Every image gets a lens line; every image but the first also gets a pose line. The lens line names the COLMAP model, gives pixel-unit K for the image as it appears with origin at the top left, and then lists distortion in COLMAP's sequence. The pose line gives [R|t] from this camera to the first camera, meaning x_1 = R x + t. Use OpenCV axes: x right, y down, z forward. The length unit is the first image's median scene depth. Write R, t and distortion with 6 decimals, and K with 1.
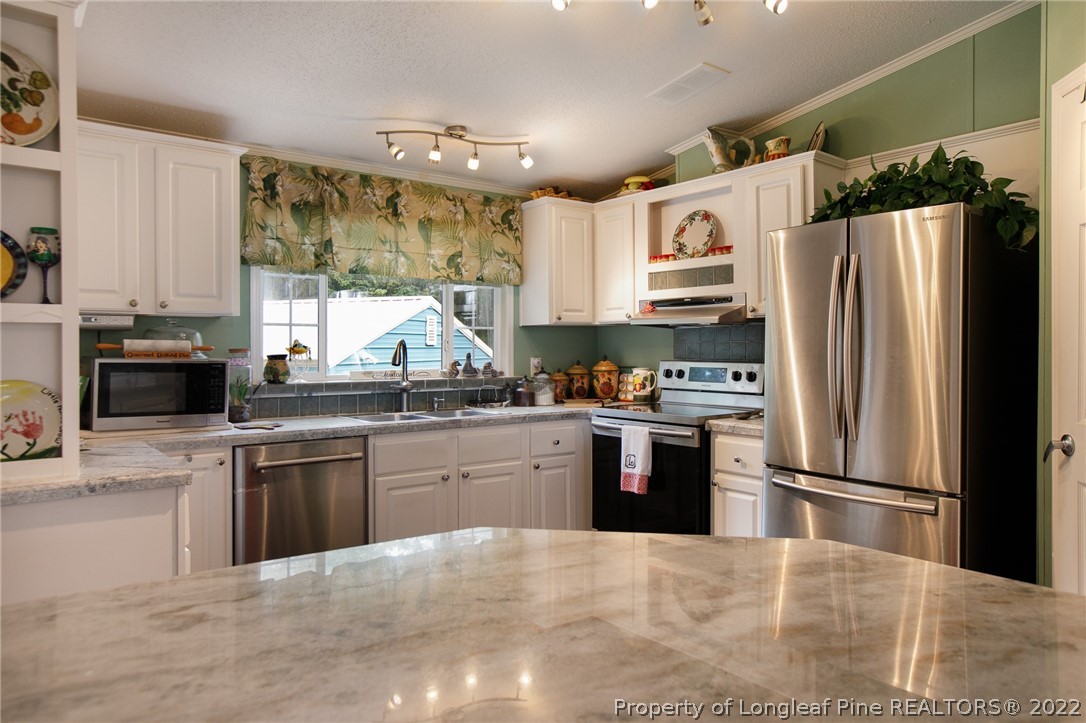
lens RADIAL K [[706.3, 0, 538.1], [0, 706.3, 350.6], [0, 0, 1]] dist [-0.020723, 0.004397]
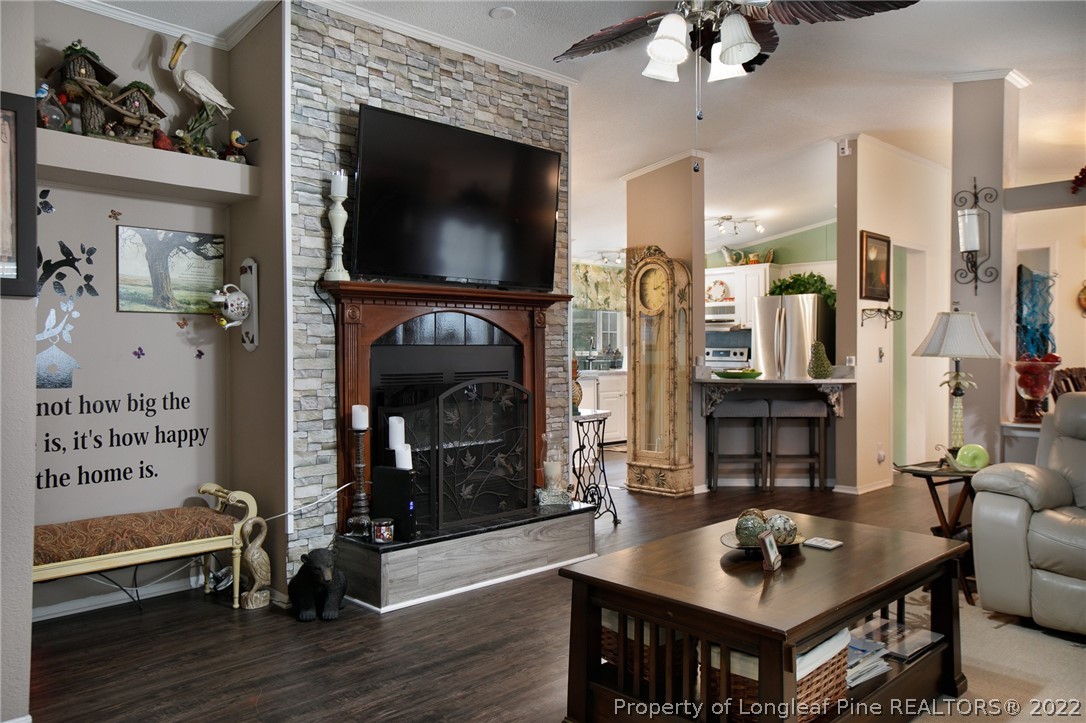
lens RADIAL K [[802.8, 0, 550.9], [0, 802.8, 361.3], [0, 0, 1]] dist [0.014688, 0.013295]
pose [[0.991185, -0.000530, 0.132484, -0.640611], [-0.000475, 0.999971, 0.007553, 0.039820], [-0.132484, -0.007549, 0.991156, -1.470902]]
